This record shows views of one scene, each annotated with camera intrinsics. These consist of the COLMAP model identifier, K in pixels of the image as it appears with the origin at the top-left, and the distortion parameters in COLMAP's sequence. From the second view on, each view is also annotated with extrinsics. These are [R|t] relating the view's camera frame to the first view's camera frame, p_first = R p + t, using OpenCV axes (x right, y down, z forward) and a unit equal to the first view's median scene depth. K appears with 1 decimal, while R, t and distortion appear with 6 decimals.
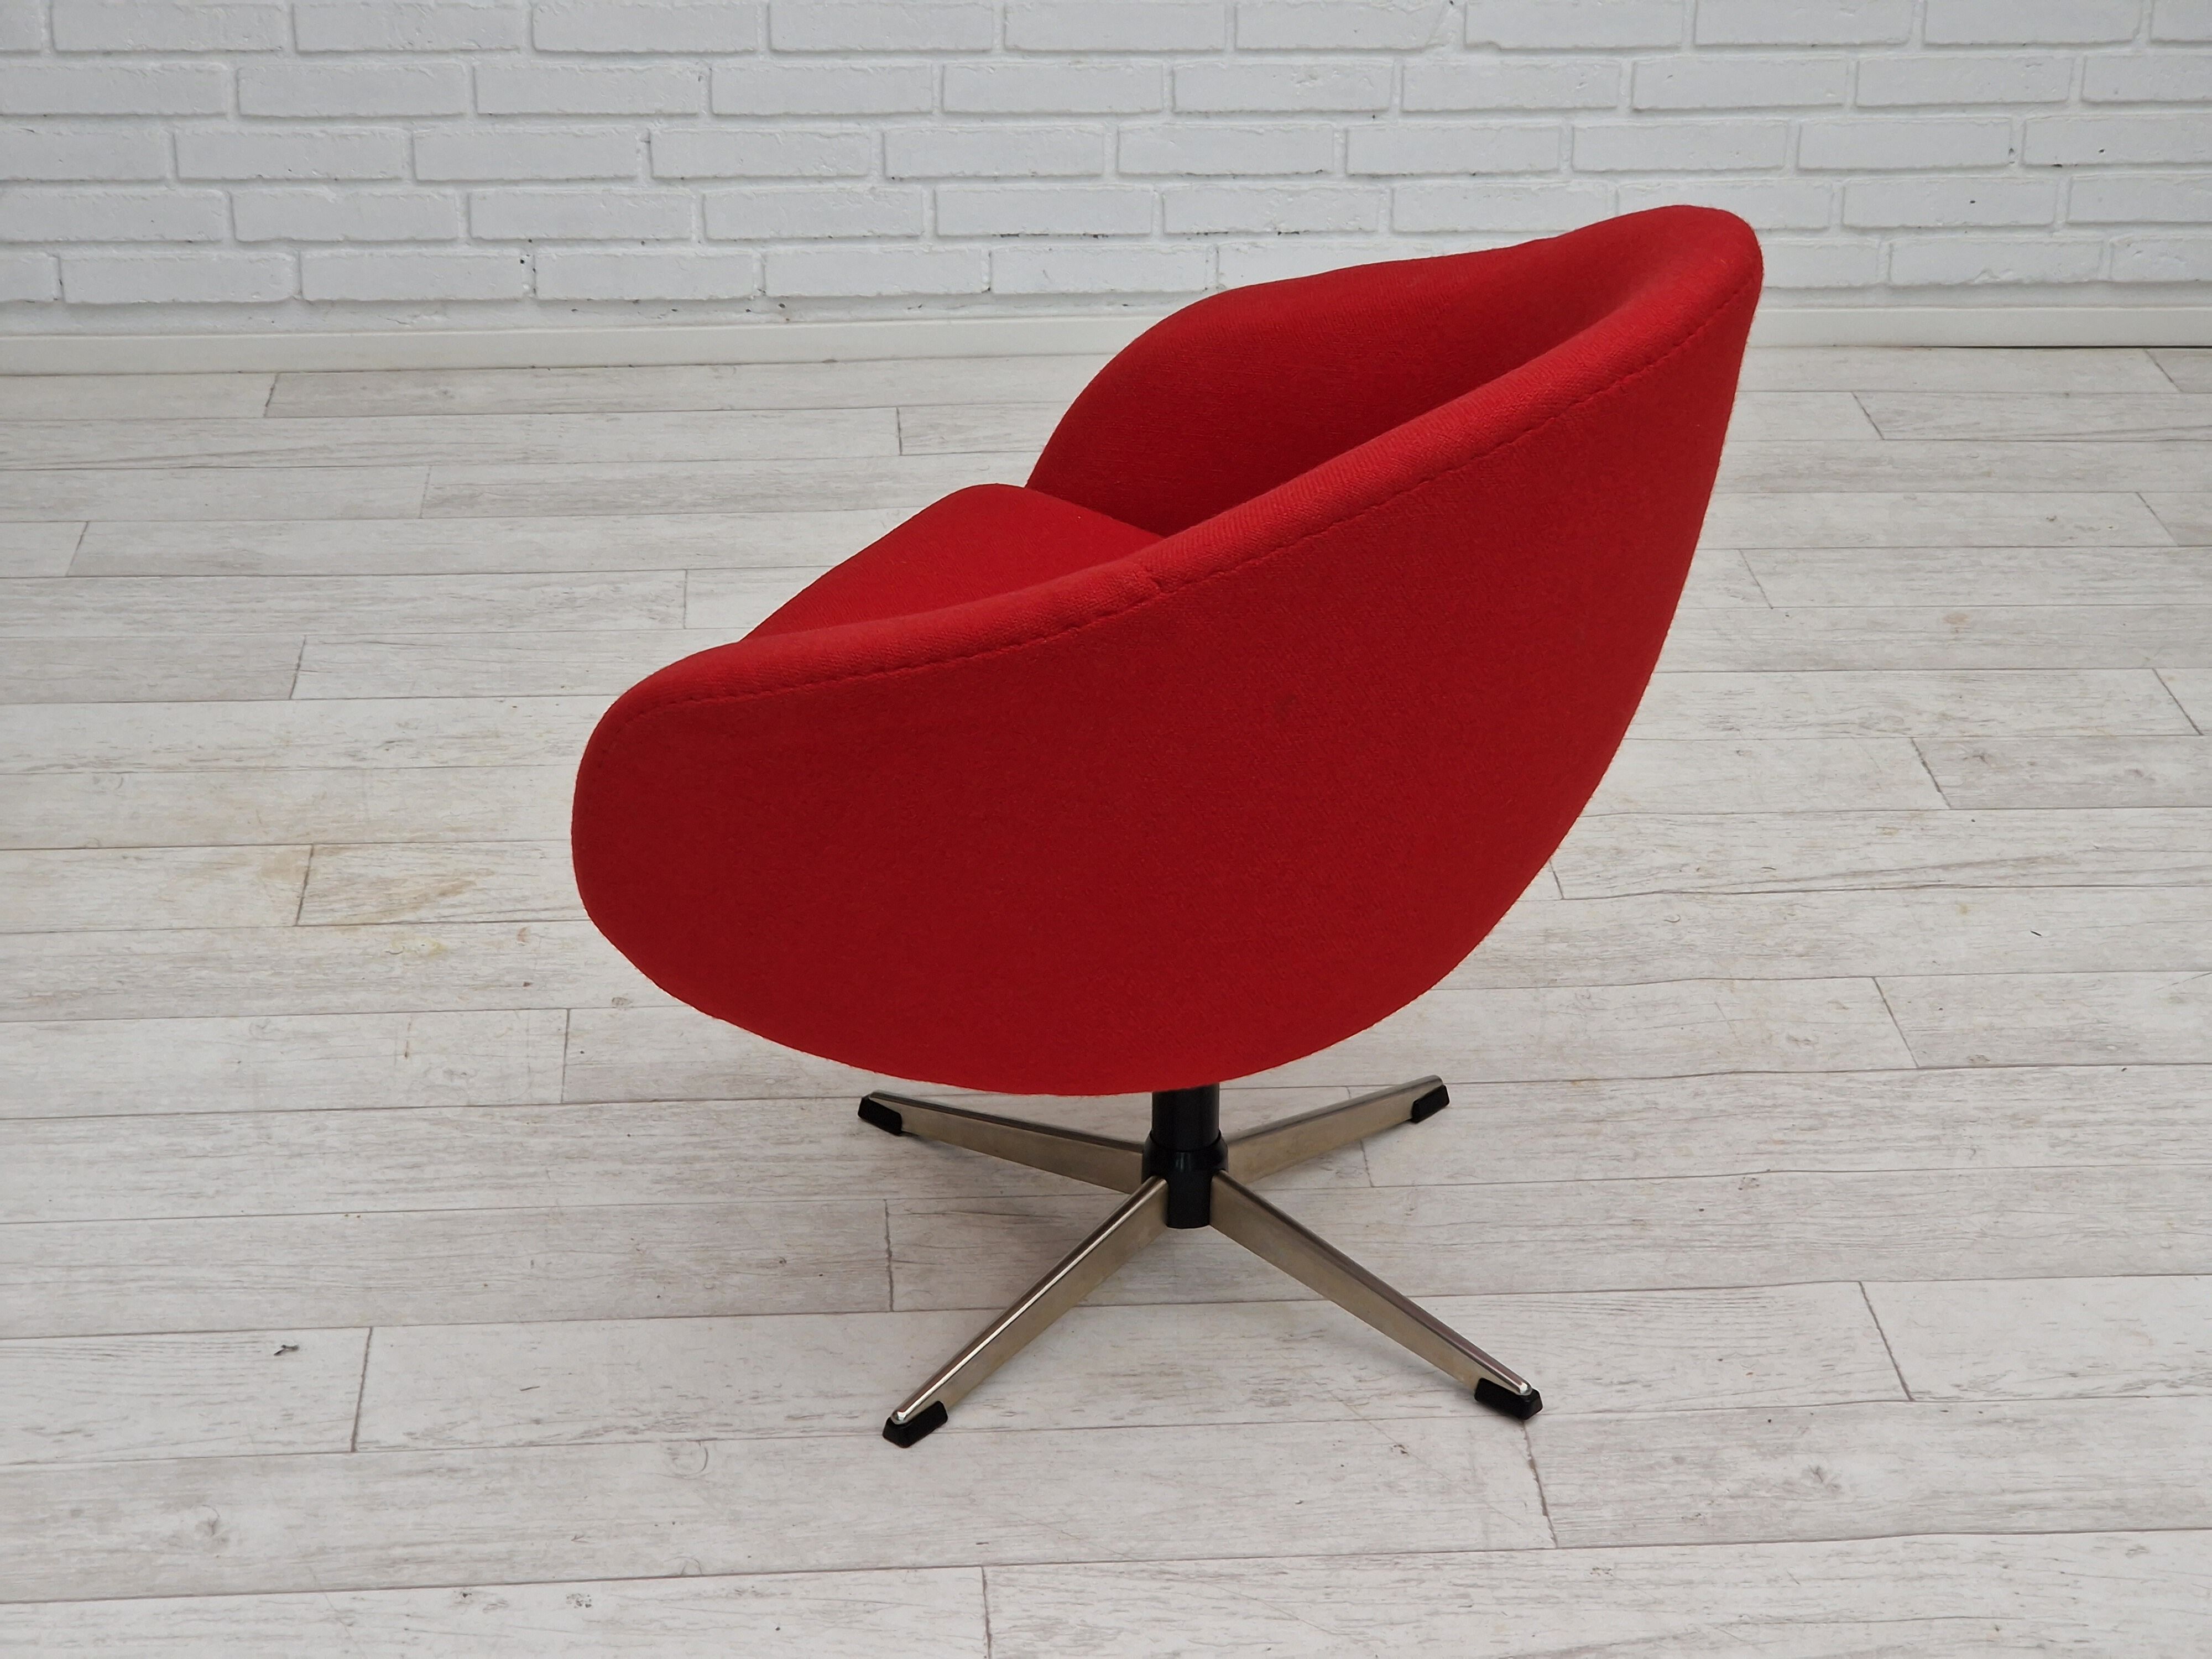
lens RADIAL K [[4231.1, 0, 1132.1], [0, 4231.1, 820.1], [0, 0, 1]] dist [0.029552, 0.508854]
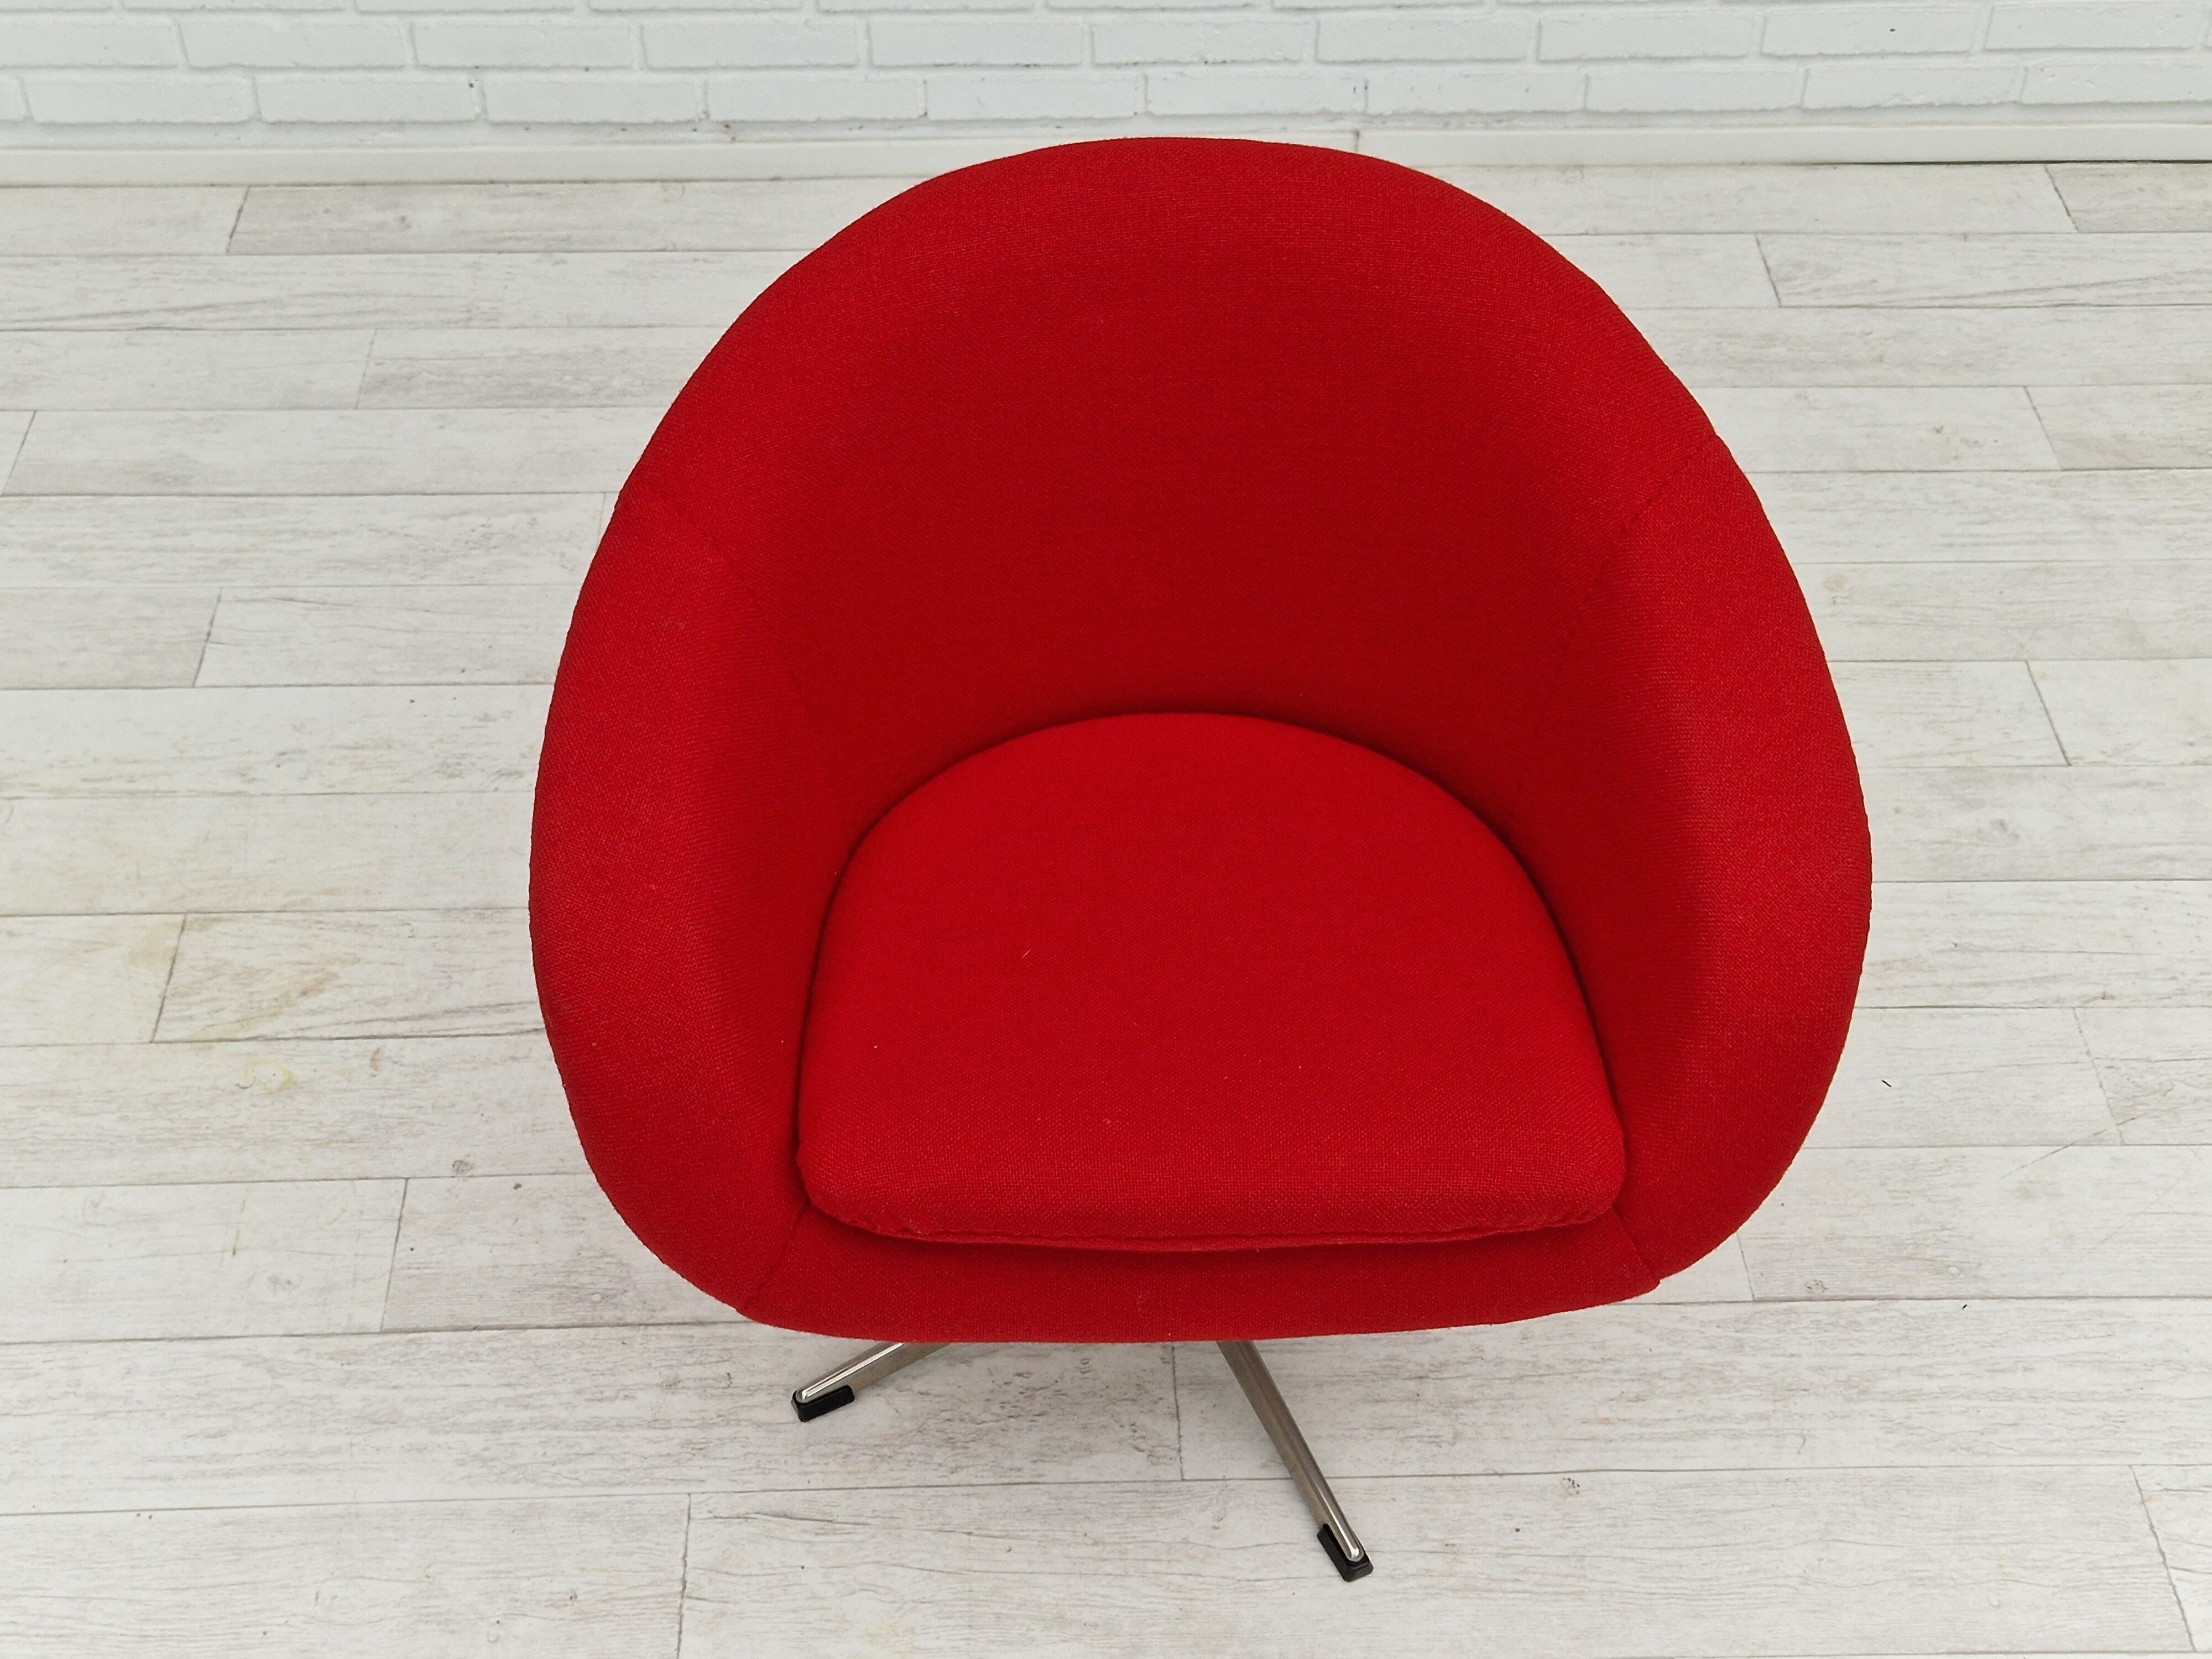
lens RADIAL K [[2862.5, 0, 1098.2], [0, 2862.5, 835.8], [0, 0, 1]] dist [0.090490, -0.053327]
pose [[0.999041, 0.025982, -0.035254, 0.050246], [-0.013561, 0.948964, 0.315094, -0.237986], [0.041641, -0.314314, 0.948405, 0.365901]]
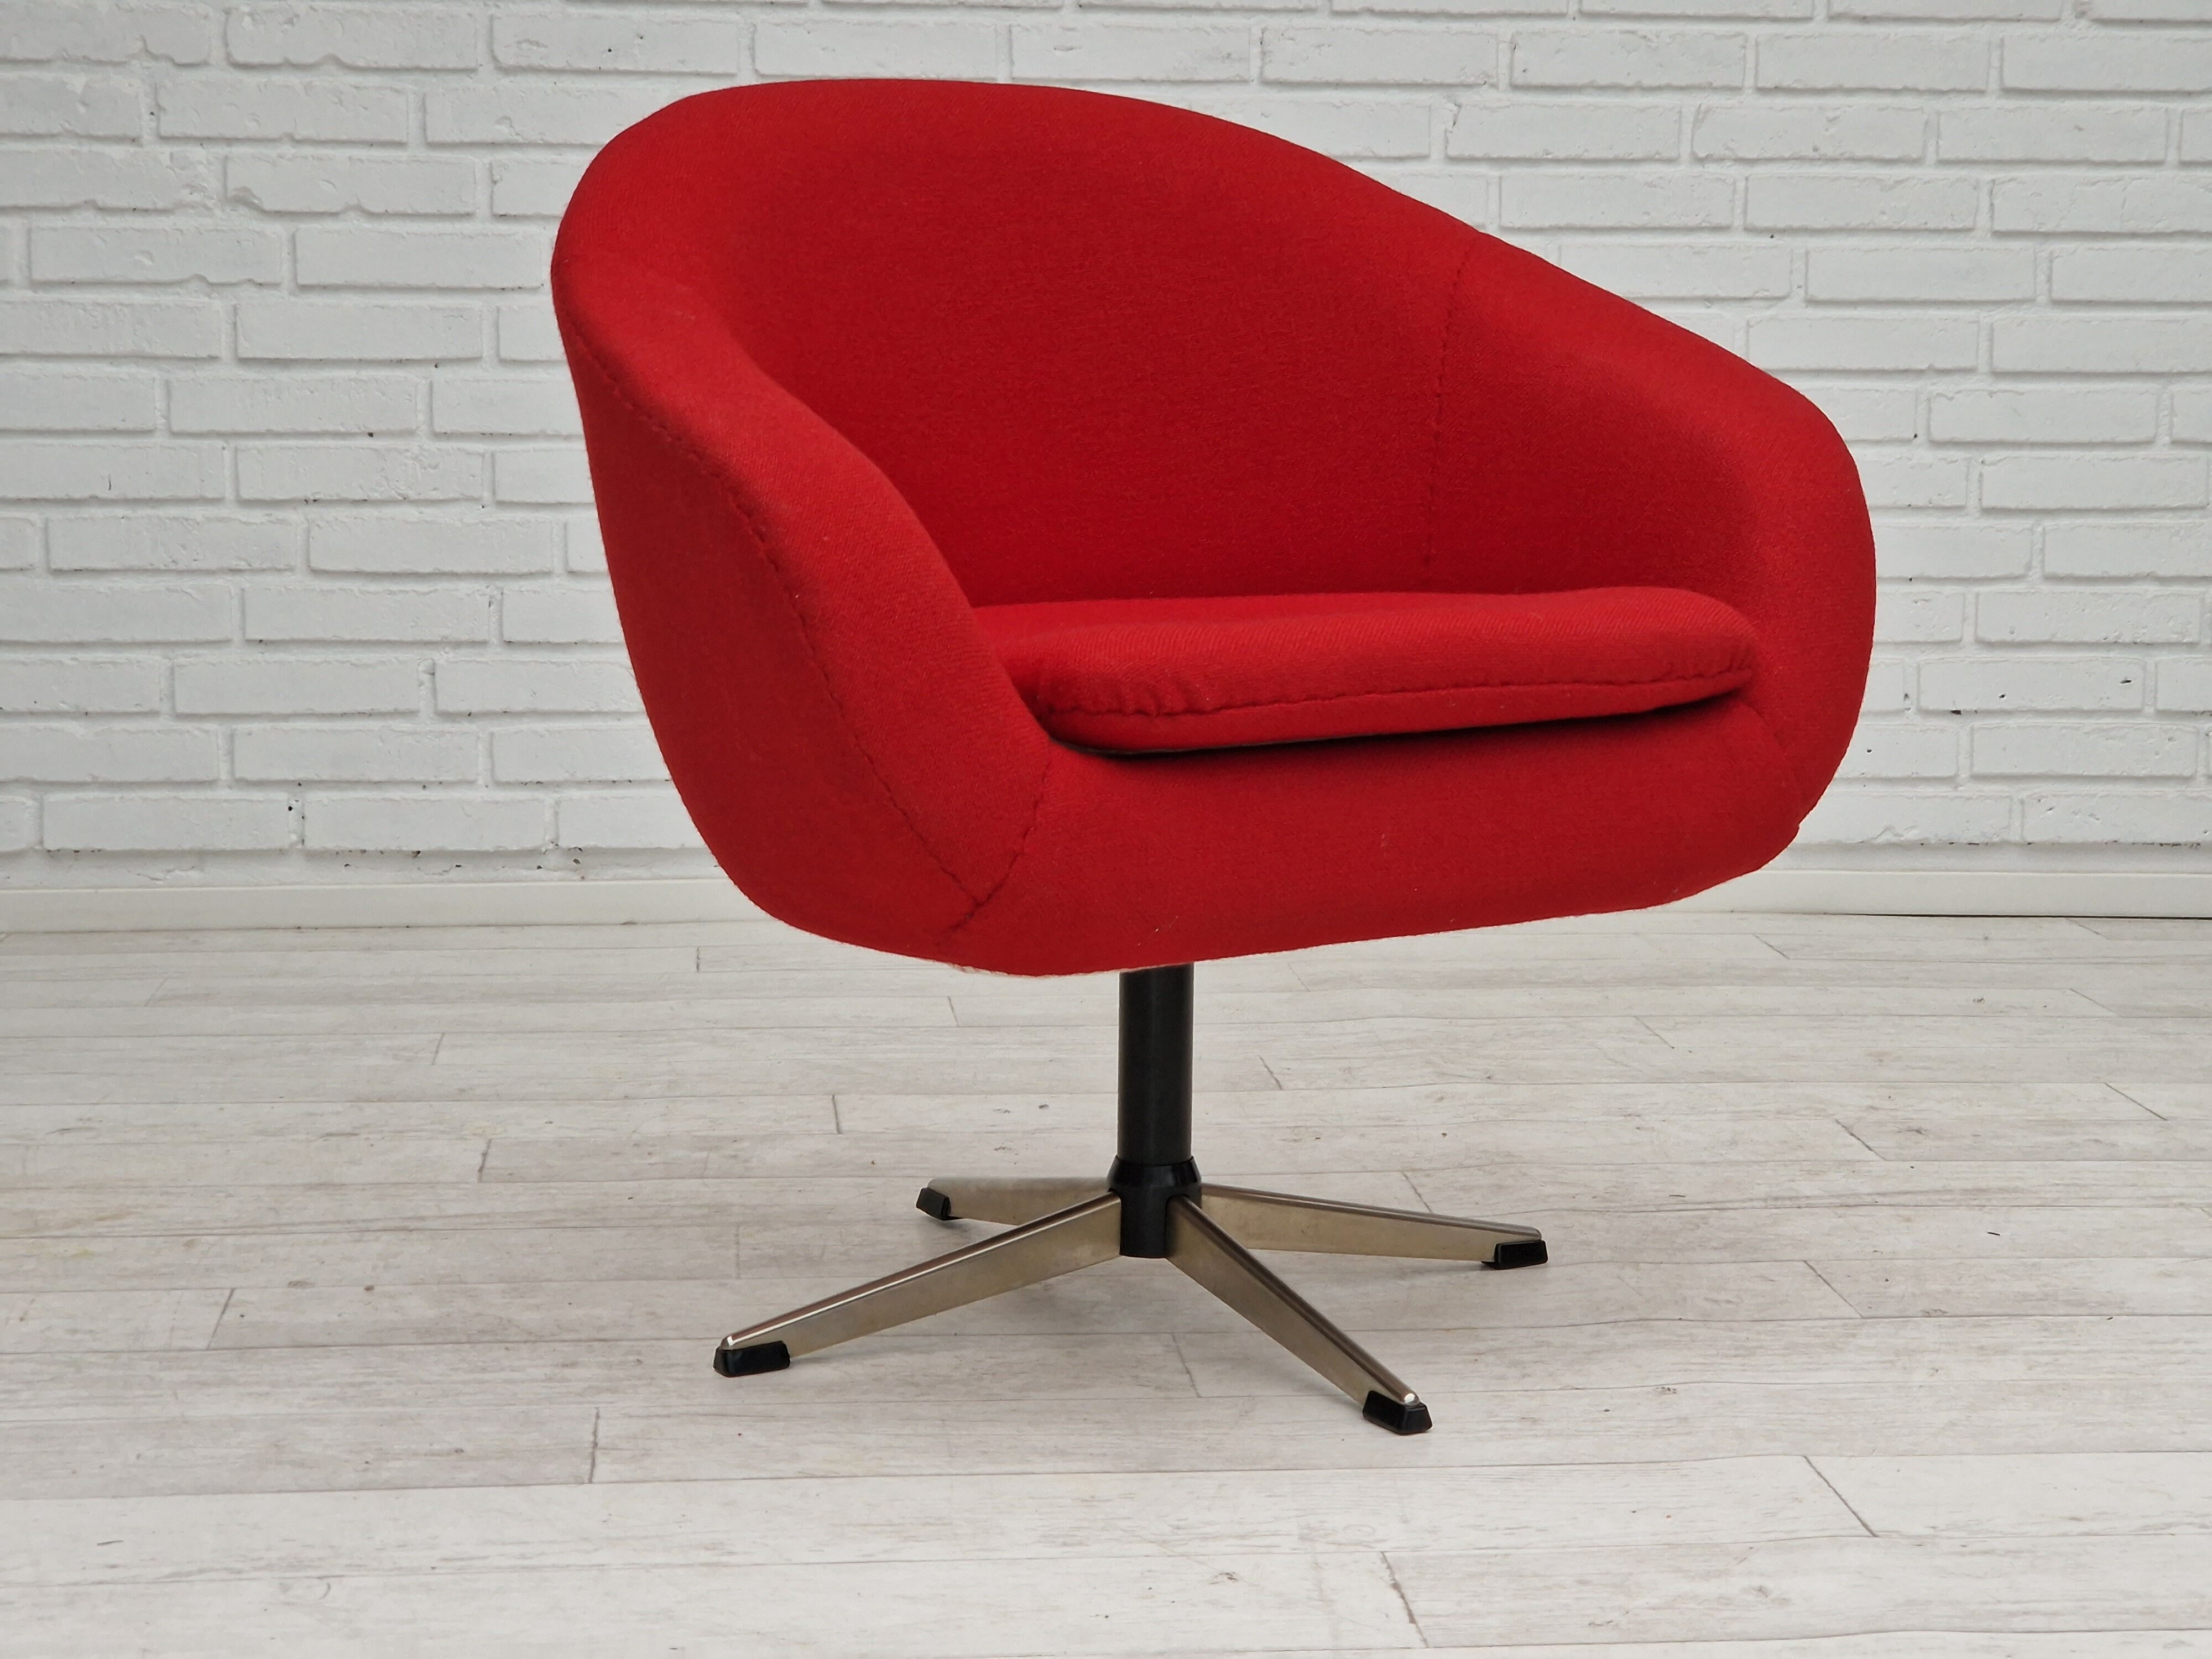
lens RADIAL K [[4204.6, 0, 1168.0], [0, 4204.6, 898.0], [0, 0, 1]] dist [0.048994, 0.326199]
pose [[0.999600, -0.010076, 0.026425, 0.026759], [0.017543, 0.953813, -0.299889, 0.211013], [-0.022183, 0.300233, 0.953608, 0.179995]]
